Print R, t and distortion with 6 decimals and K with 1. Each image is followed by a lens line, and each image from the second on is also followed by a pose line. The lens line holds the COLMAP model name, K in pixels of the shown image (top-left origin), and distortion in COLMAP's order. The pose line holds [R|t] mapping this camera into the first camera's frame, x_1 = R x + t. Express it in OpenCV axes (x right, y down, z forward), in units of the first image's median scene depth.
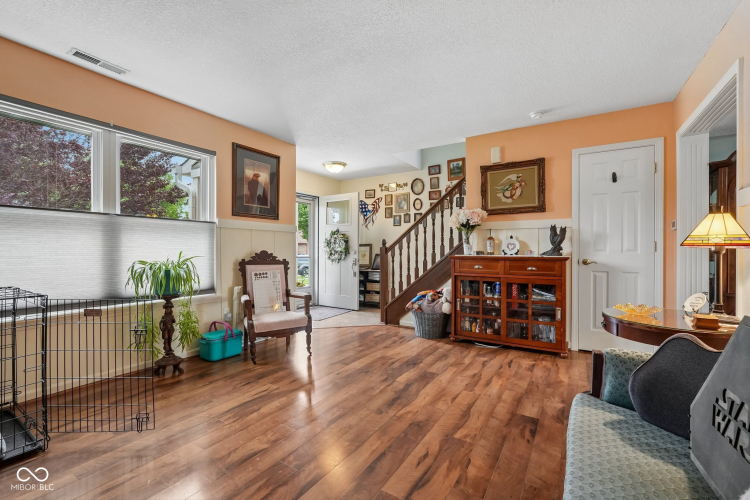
lens RADIAL K [[326.4, 0, 376.1], [0, 326.4, 250.0], [0, 0, 1]] dist [-0.009778, 0.003942]
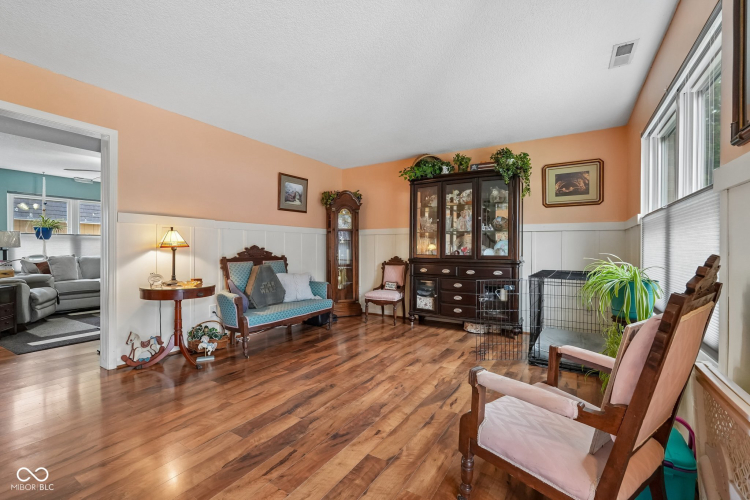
lens RADIAL K [[326.4, 0, 375.5], [0, 326.4, 250.4], [0, 0, 1]] dist [-0.009778, 0.003942]
pose [[-0.999948, -0.003323, -0.009638, -0.118938], [-0.003345, 0.999992, 0.002207, -0.001637], [0.009630, 0.002239, -0.999951, 1.951991]]
